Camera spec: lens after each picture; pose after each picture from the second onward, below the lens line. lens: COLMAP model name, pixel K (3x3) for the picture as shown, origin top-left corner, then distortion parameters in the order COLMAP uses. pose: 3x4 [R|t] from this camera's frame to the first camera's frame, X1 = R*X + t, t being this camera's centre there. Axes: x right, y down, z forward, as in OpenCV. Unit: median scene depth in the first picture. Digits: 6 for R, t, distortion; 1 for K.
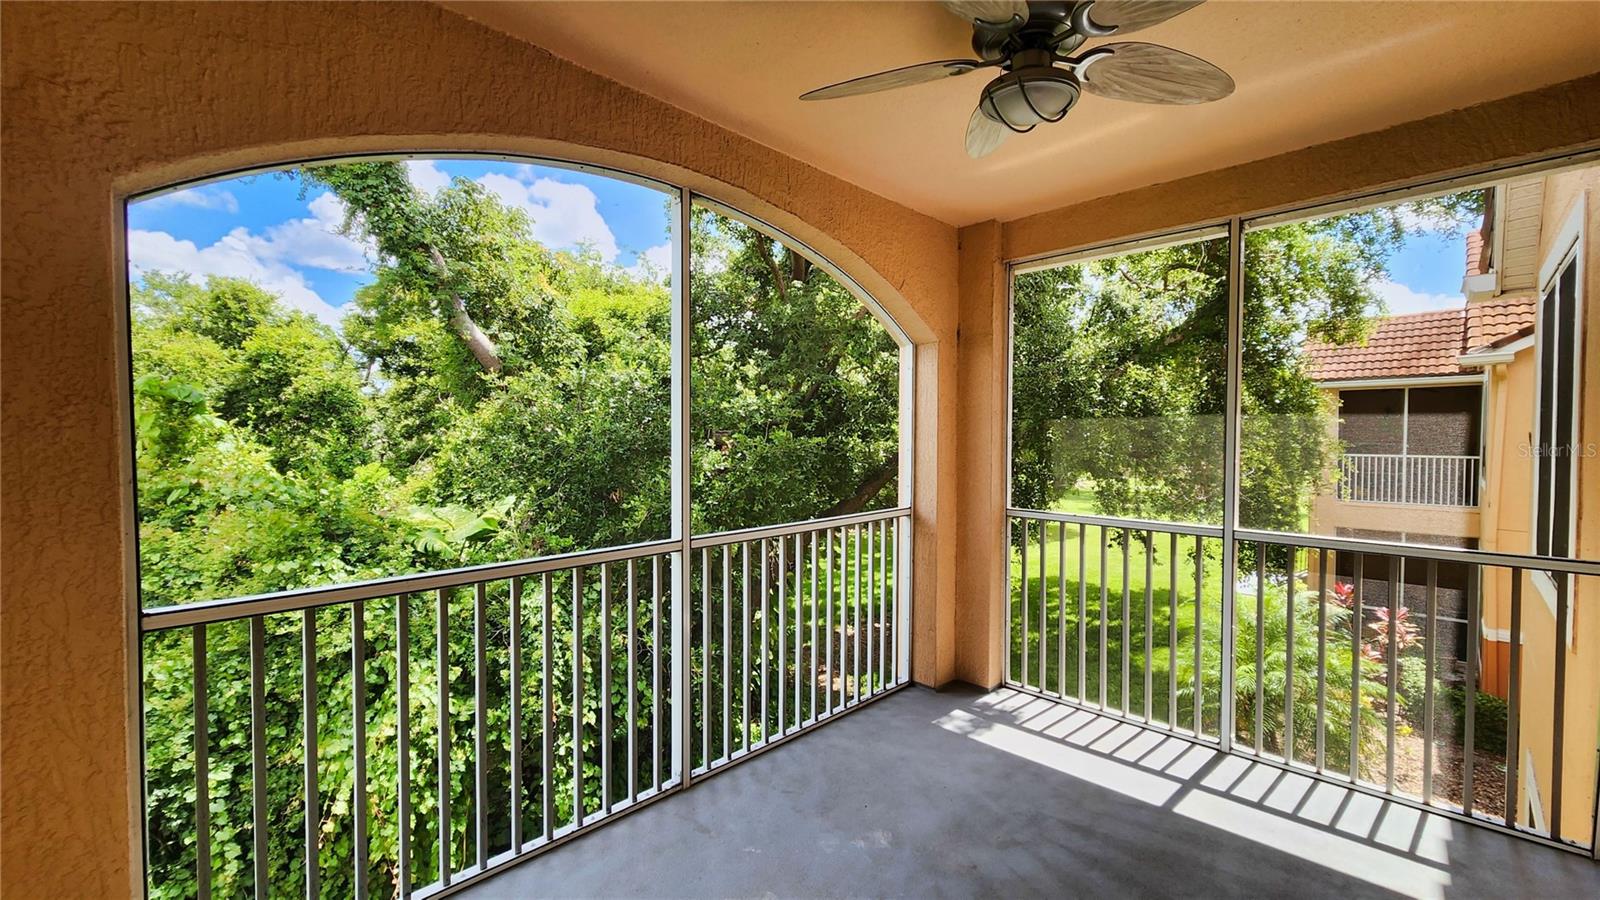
lens RADIAL K [[652.8, 0, 811.2], [0, 652.8, 450.1], [0, 0, 1]] dist [0.000820, 0.000102]
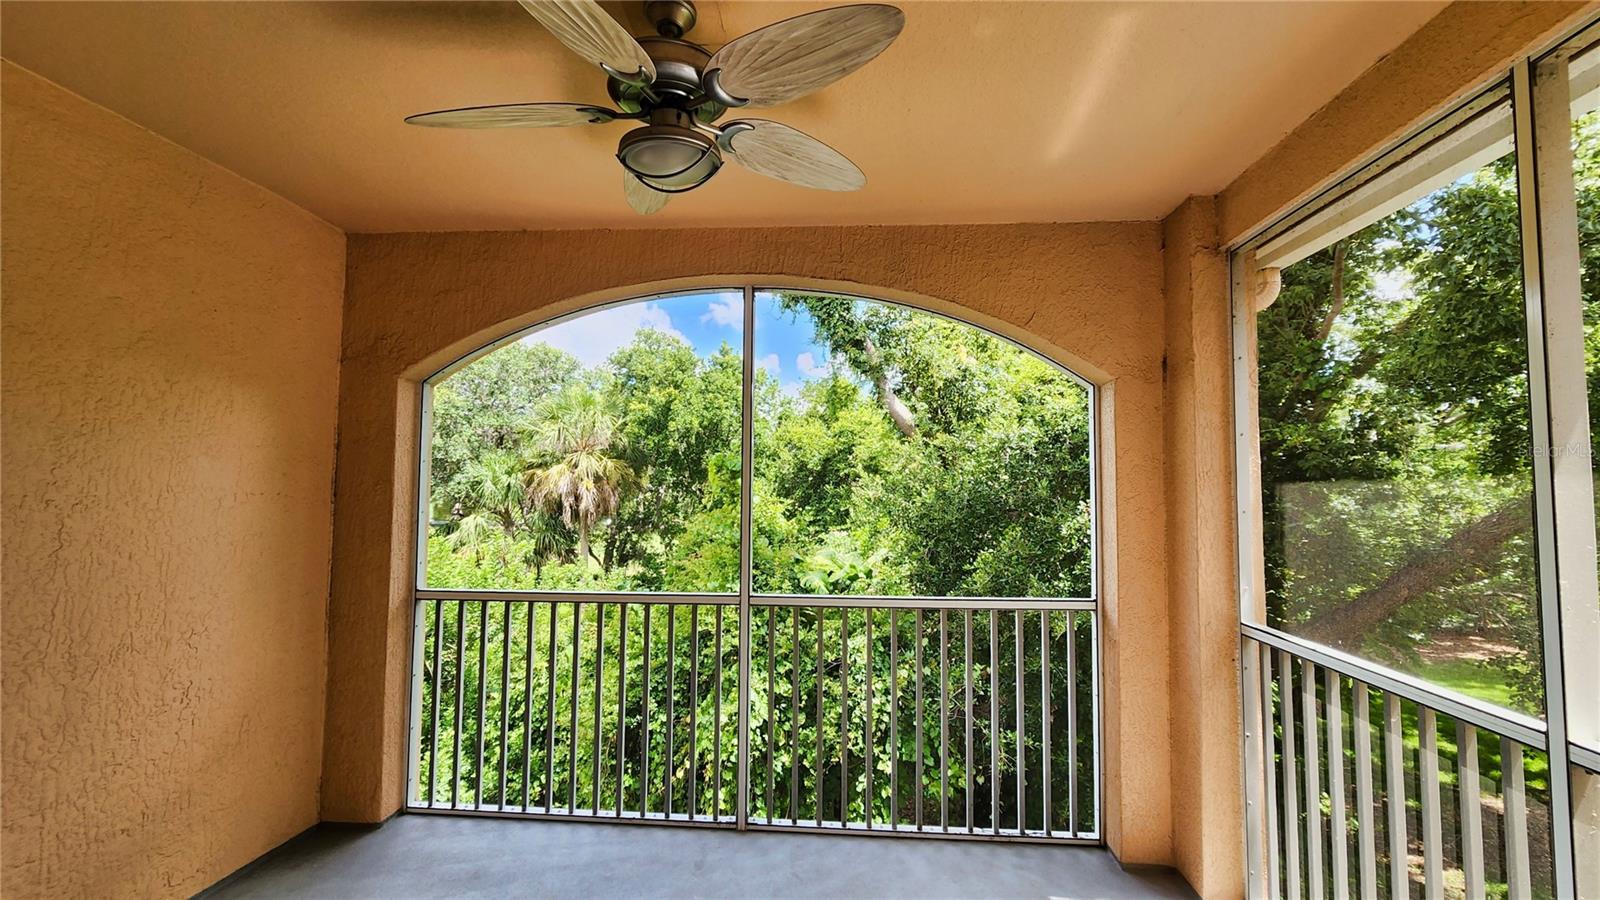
lens RADIAL K [[652.8, 0, 812.0], [0, 652.8, 451.4], [0, 0, 1]] dist [0.000820, 0.000102]
pose [[0.648298, -0.039493, -0.760362, 0.425617], [-0.022811, 0.997198, -0.071243, -0.018351], [0.761045, 0.063531, 0.645581, 0.206769]]
